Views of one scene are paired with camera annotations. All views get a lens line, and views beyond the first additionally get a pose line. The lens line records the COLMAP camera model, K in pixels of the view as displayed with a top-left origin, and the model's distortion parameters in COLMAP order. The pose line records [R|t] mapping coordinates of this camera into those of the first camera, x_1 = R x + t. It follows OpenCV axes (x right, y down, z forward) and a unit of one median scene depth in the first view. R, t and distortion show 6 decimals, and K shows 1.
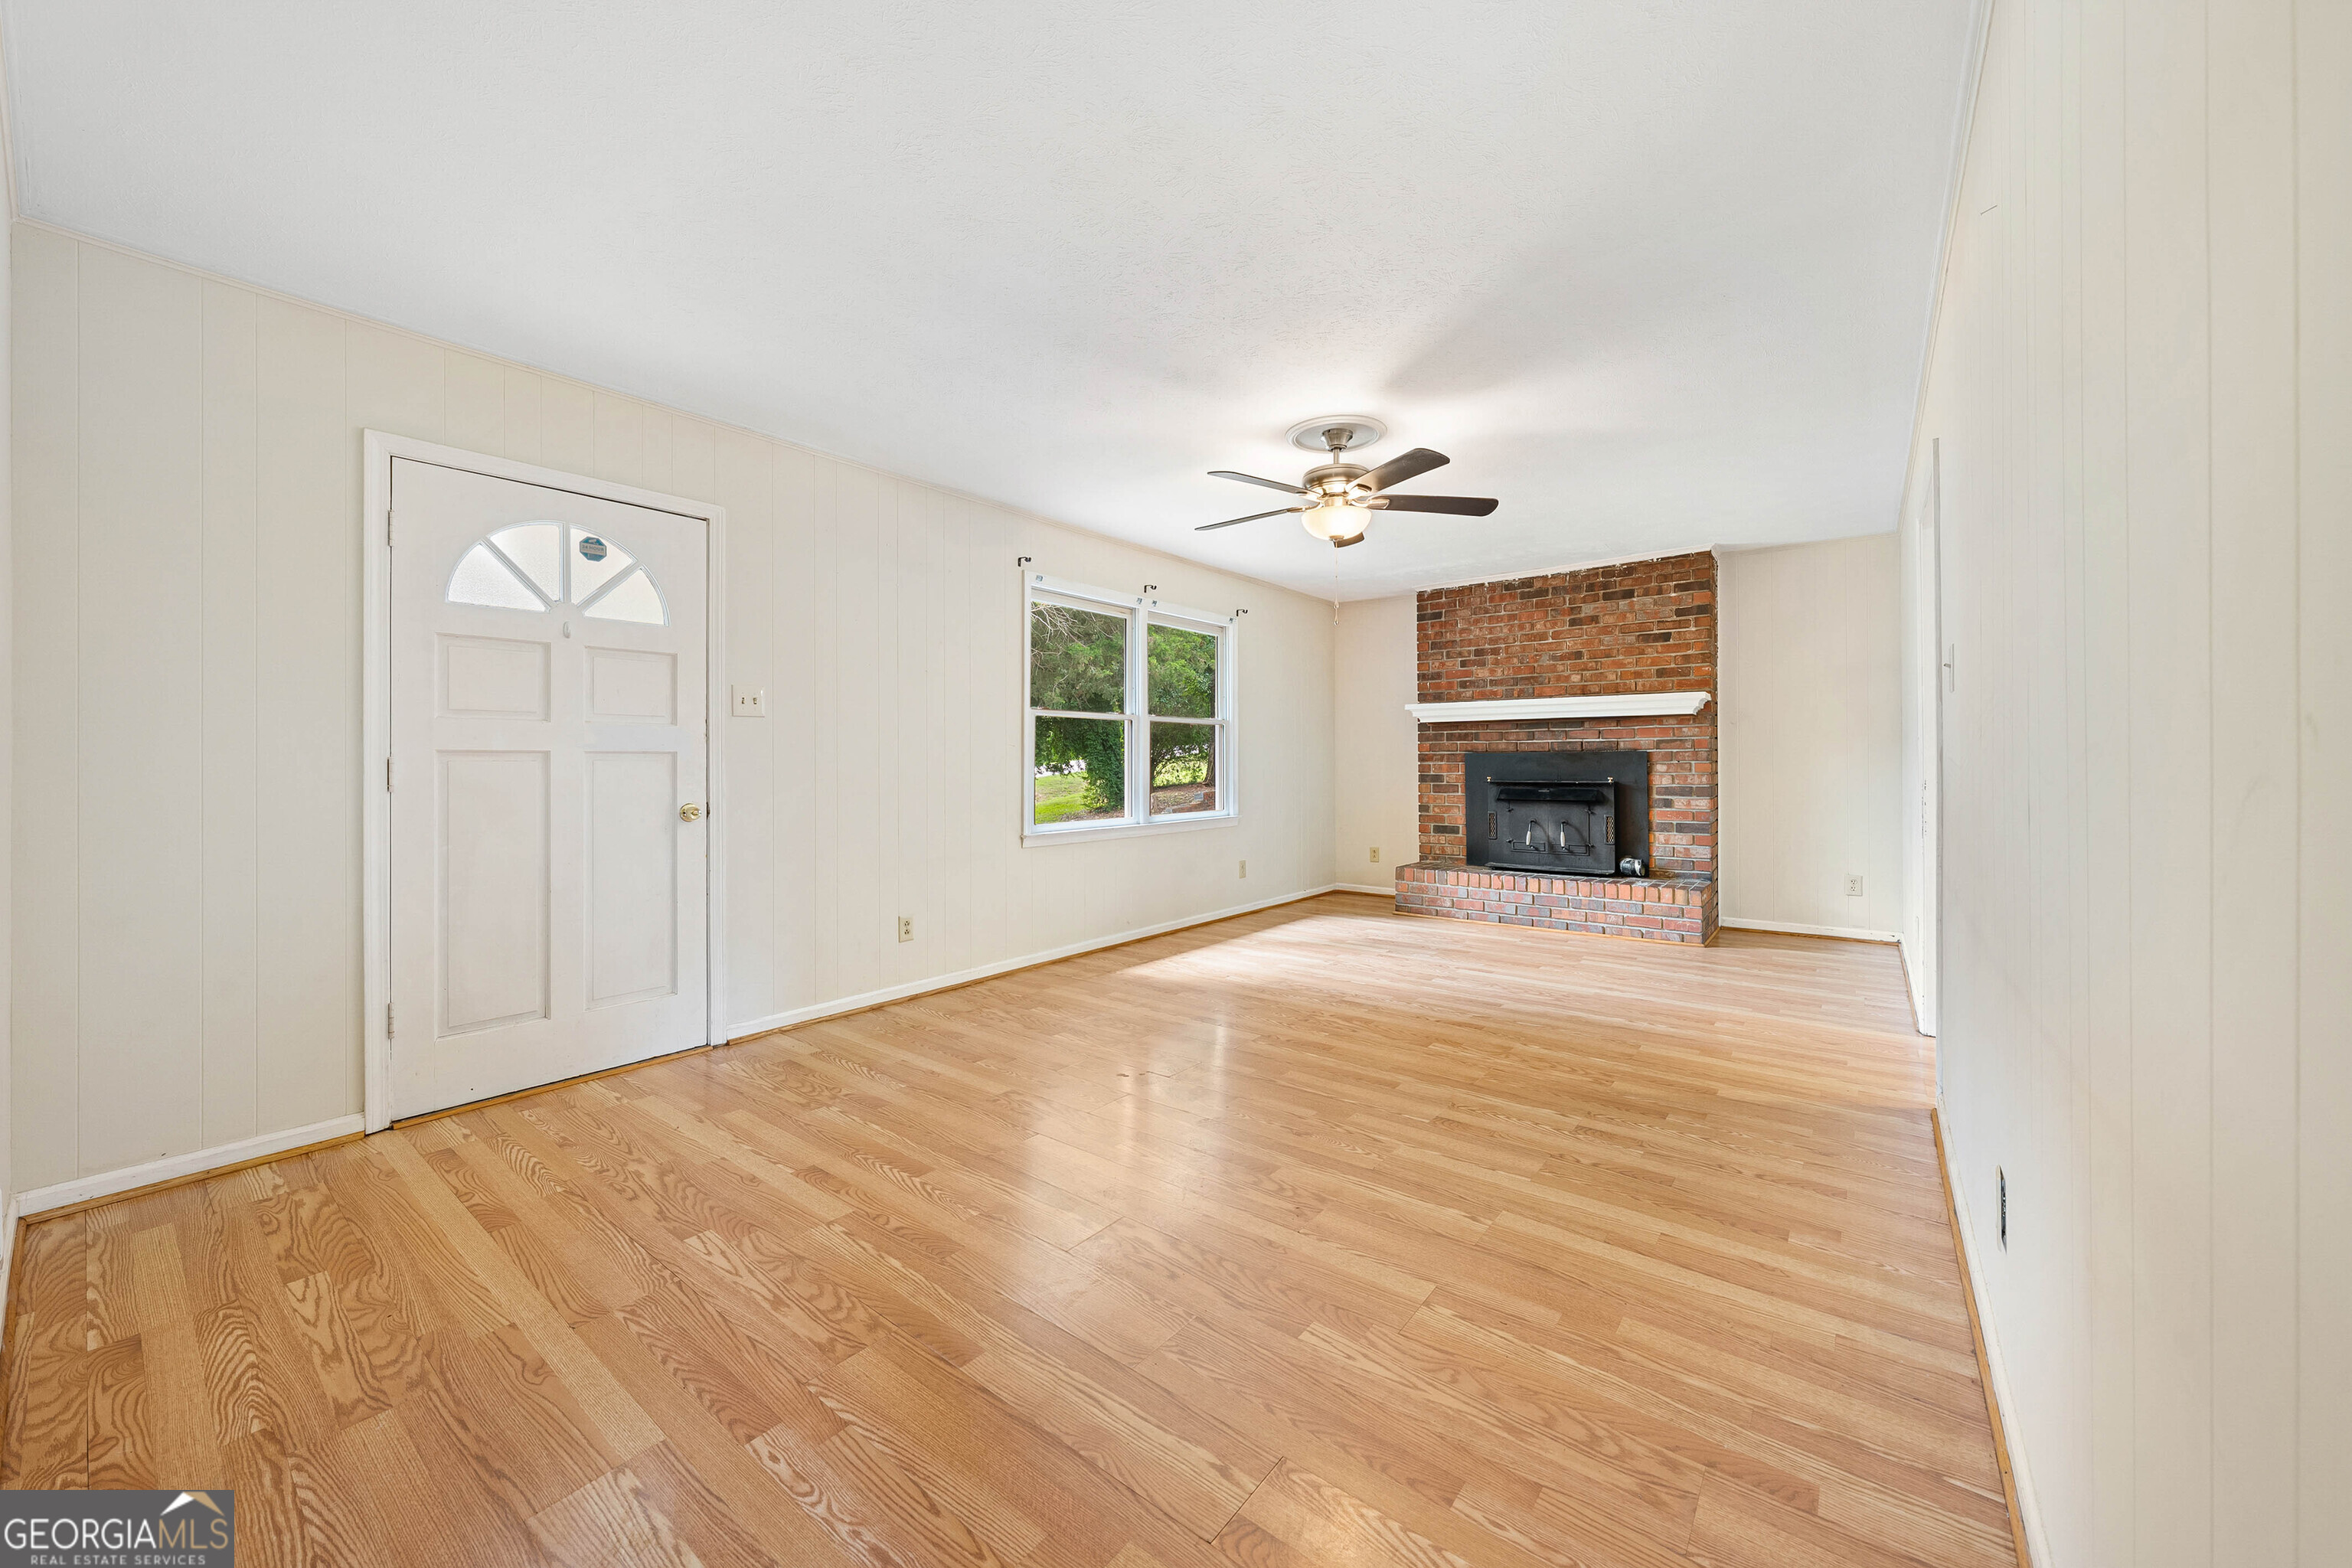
lens RADIAL K [[880.4, 0, 1199.6], [0, 880.4, 765.0], [0, 0, 1]] dist [-0.001151, -0.000288]
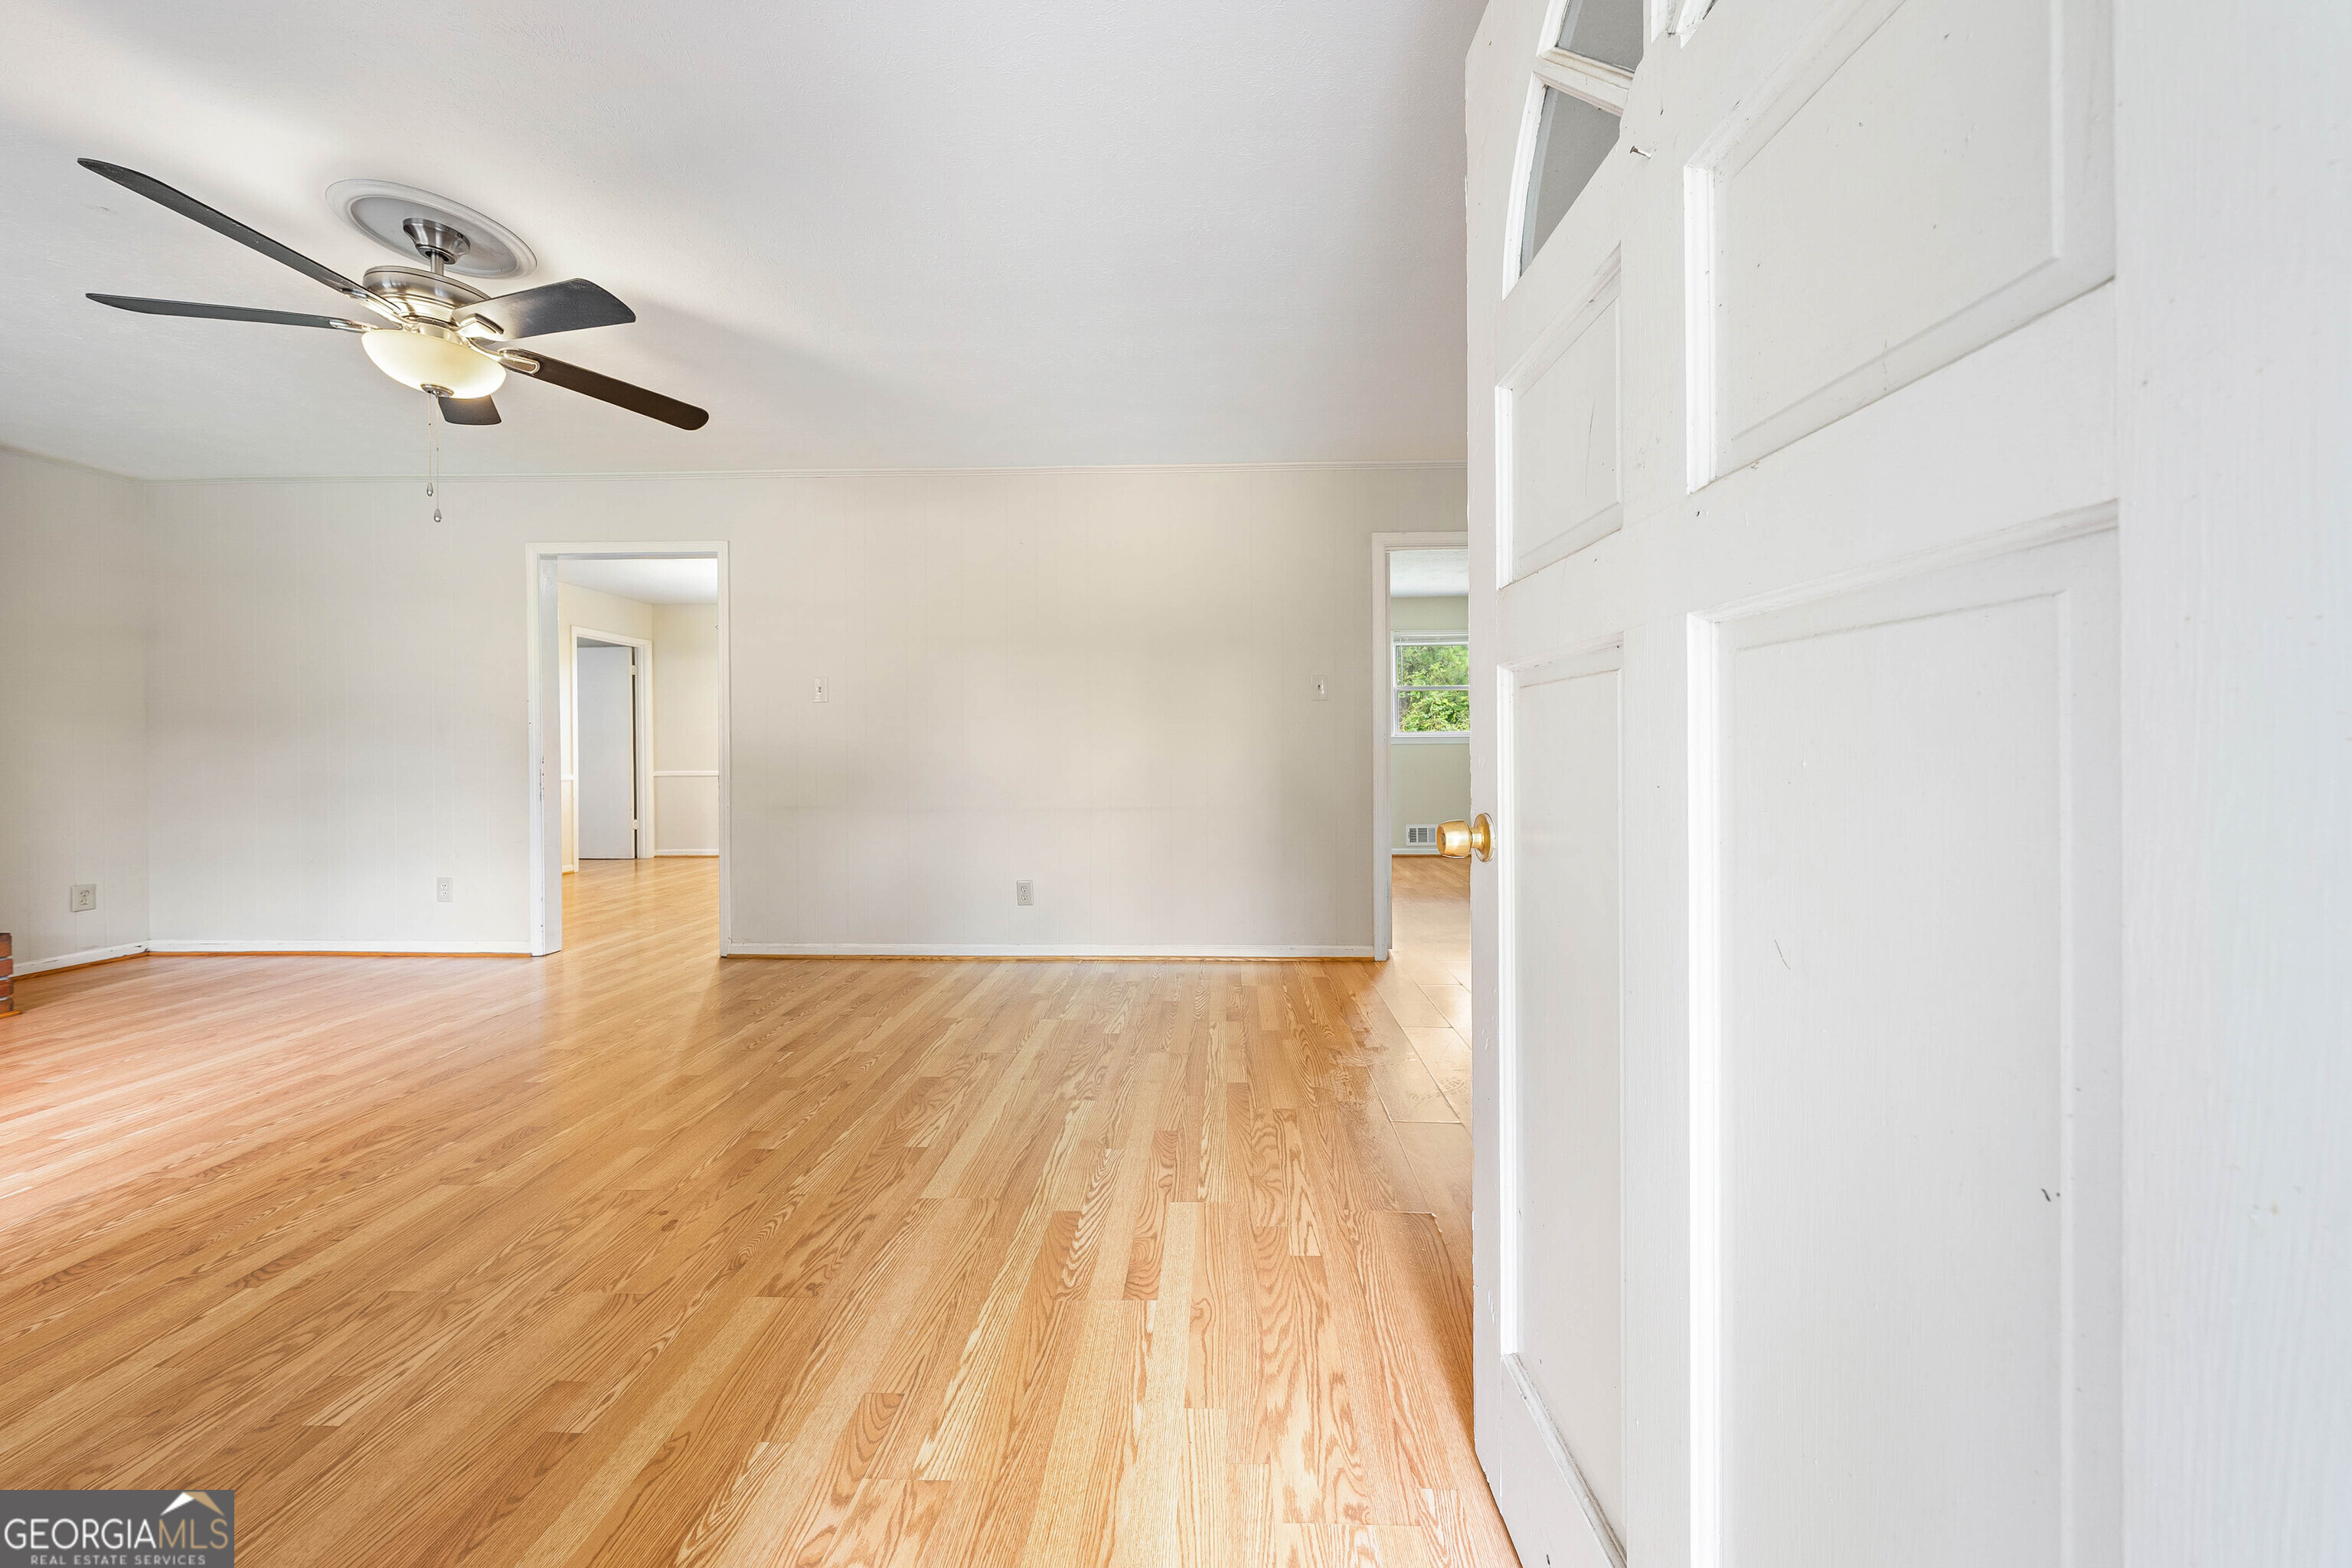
lens RADIAL K [[783.7, 0, 1199.9], [0, 783.7, 757.6], [0, 0, 1]] dist [0.000777, -0.000068]
pose [[-0.581492, -0.002172, 0.813549, -0.413309], [0.010744, 0.999889, 0.010349, 0.010872], [-0.813481, 0.014759, -0.581404, 0.553568]]
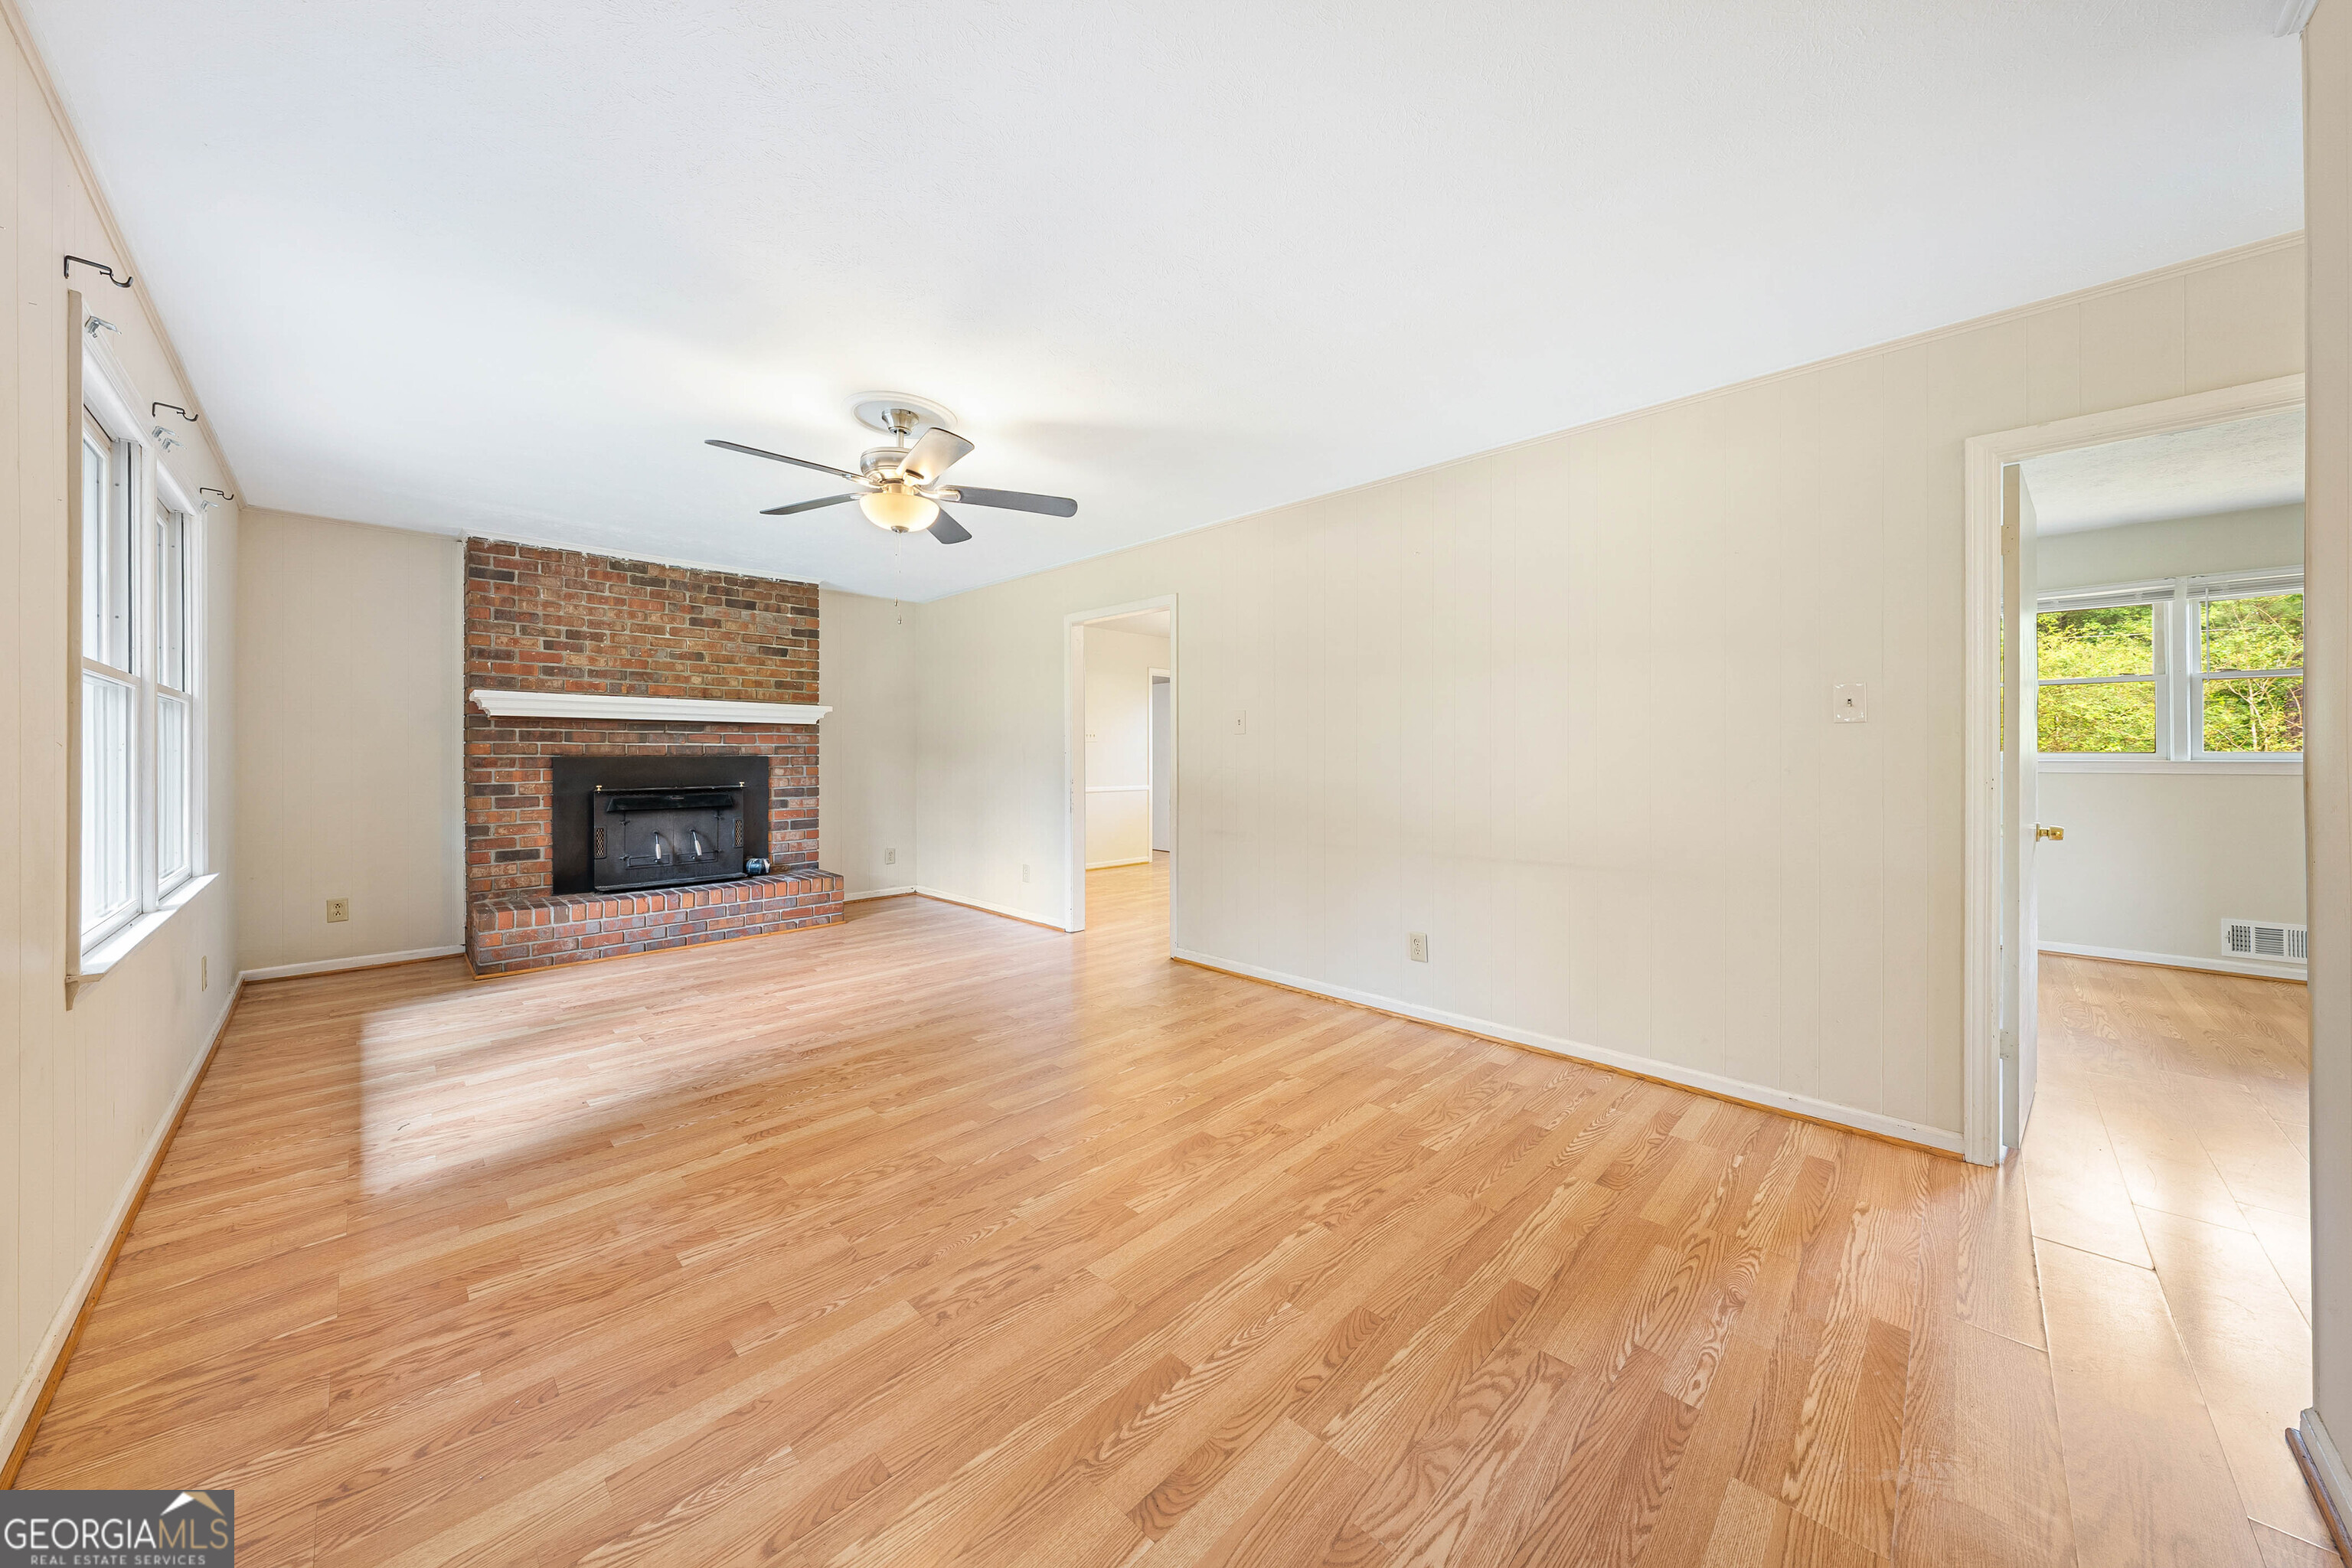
lens RADIAL K [[796.6, 0, 1186.3], [0, 796.6, 764.3], [0, 0, 1]] dist [-0.000712, -0.000052]
pose [[0.113890, -0.007680, 0.993464, -0.398807], [0.001906, 0.999970, 0.007512, -0.012444], [-0.993491, 0.001038, 0.113902, 0.384726]]
